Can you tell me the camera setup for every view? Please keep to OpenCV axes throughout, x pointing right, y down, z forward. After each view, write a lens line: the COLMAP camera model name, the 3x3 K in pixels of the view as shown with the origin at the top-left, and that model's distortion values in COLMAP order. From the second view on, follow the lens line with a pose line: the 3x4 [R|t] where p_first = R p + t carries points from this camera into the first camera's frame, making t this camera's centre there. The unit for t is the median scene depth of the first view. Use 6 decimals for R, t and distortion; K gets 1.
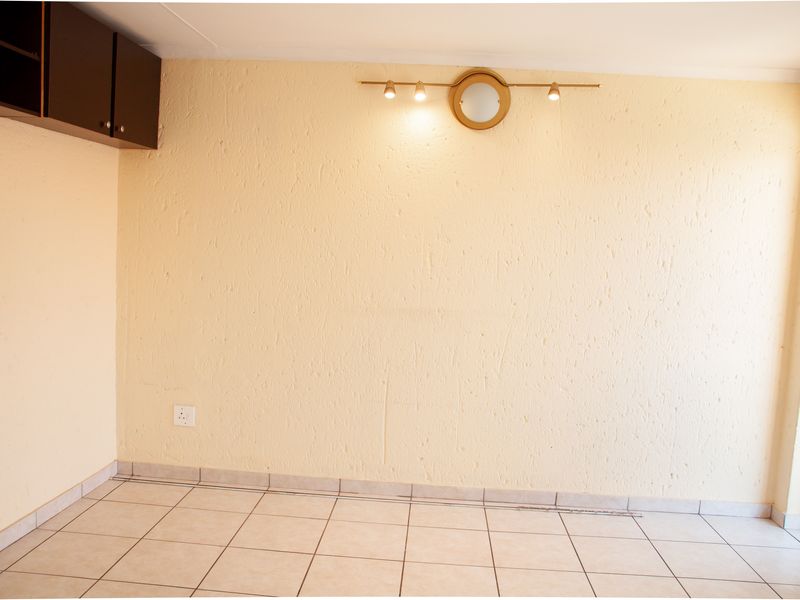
lens RADIAL K [[696.7, 0, 400.0], [0, 696.7, 300.0], [0, 0, 1]] dist [-0.132981, 0.123691]
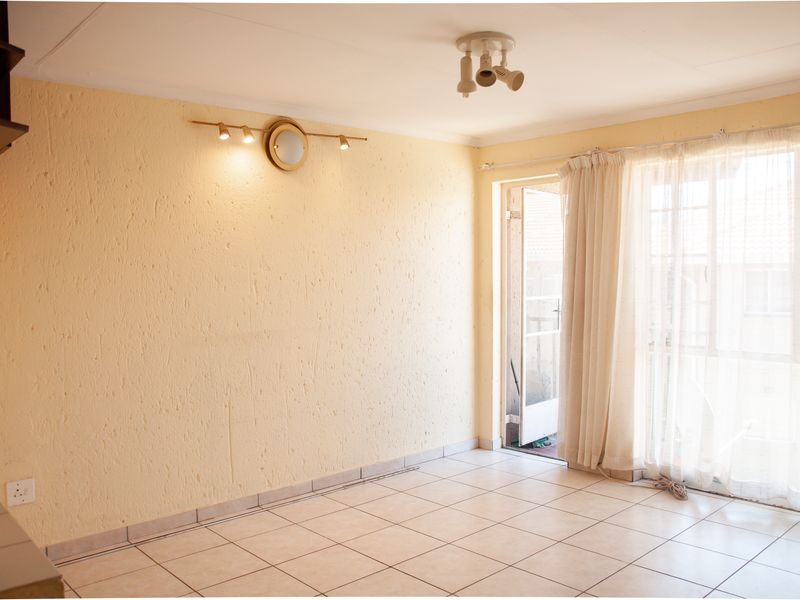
lens RADIAL K [[696.7, 0, 400.0], [0, 696.7, 300.0], [0, 0, 1]] dist [-0.132981, 0.123691]
pose [[0.694830, -0.091303, 0.713354, -0.581436], [0.109228, 0.993799, 0.020806, -0.034923], [-0.710831, 0.063462, 0.700494, 0.069330]]
